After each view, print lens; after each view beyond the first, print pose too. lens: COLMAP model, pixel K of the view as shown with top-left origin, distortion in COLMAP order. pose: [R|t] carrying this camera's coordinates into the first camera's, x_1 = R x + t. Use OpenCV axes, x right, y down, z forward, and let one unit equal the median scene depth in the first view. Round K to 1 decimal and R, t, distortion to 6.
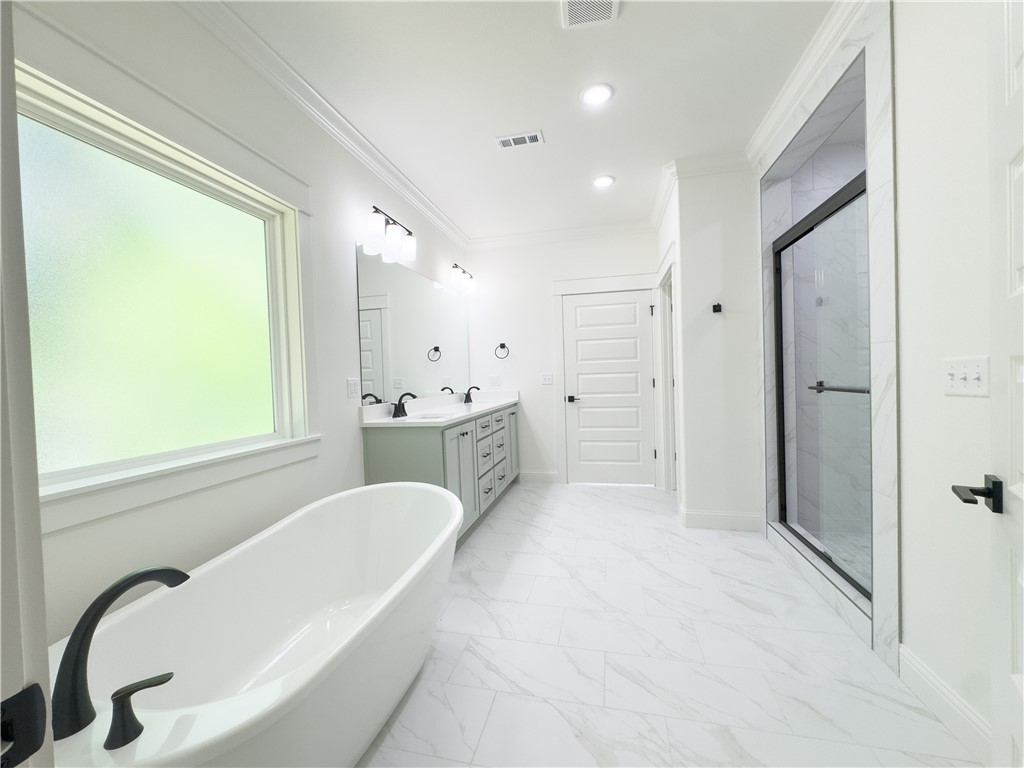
lens RADIAL K [[410.5, 0, 529.1], [0, 410.5, 382.4], [0, 0, 1]] dist [-0.000500, -0.000030]
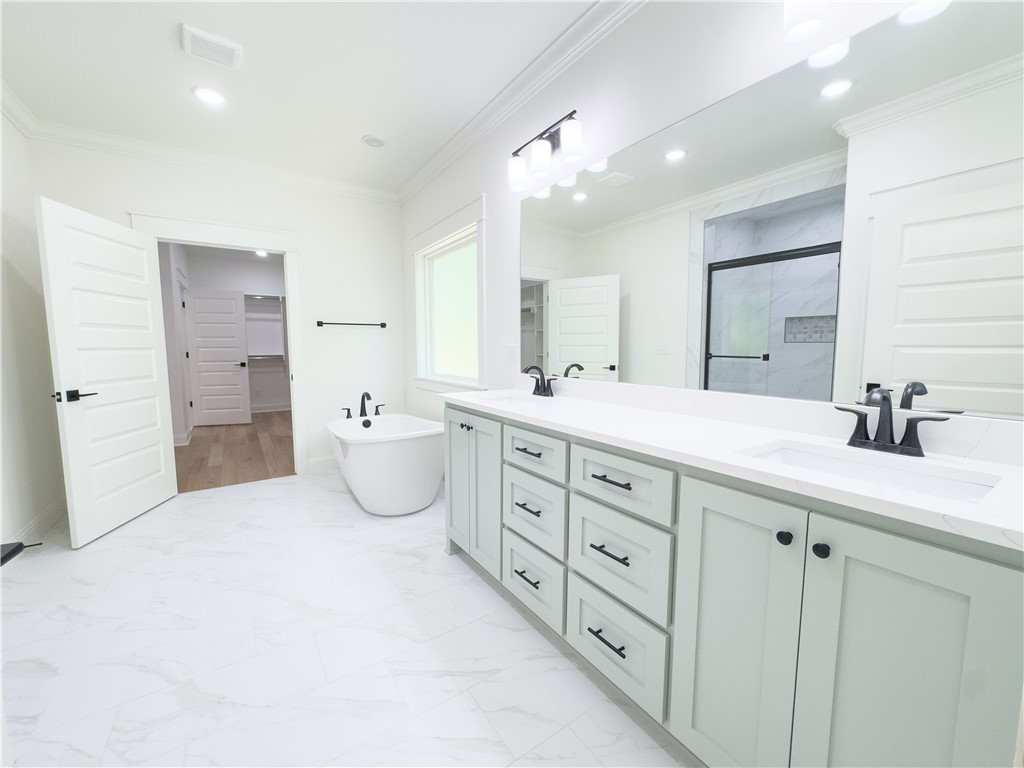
lens RADIAL K [[411.1, 0, 514.1], [0, 411.1, 384.7], [0, 0, 1]] dist [-0.002084, -0.000534]
pose [[-0.695911, 0.105085, -0.710398, 0.334683], [0.013781, 0.991008, 0.133094, -0.056148], [0.717996, 0.082832, -0.691101, 1.776202]]
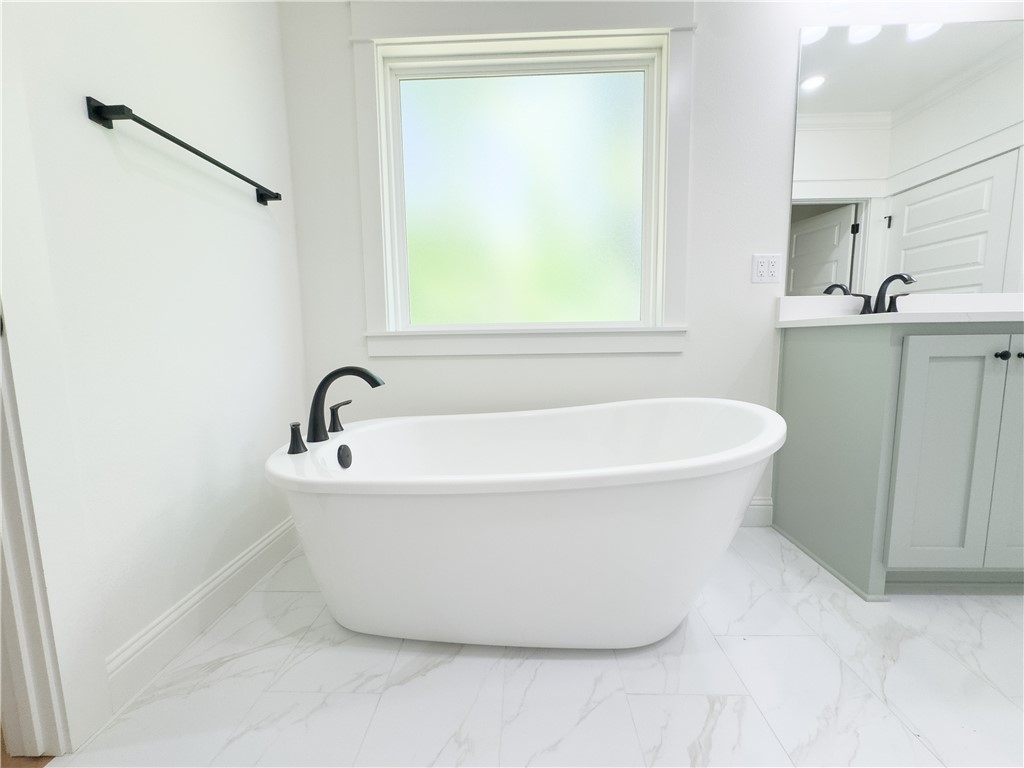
lens RADIAL K [[411.1, 0, 514.1], [0, 411.1, 384.7], [0, 0, 1]] dist [-0.002084, -0.000534]
pose [[0.164648, 0.145290, -0.975593, 0.201726], [-0.008826, 0.989269, 0.145837, 0.110054], [0.986313, -0.015401, 0.164164, 0.469459]]
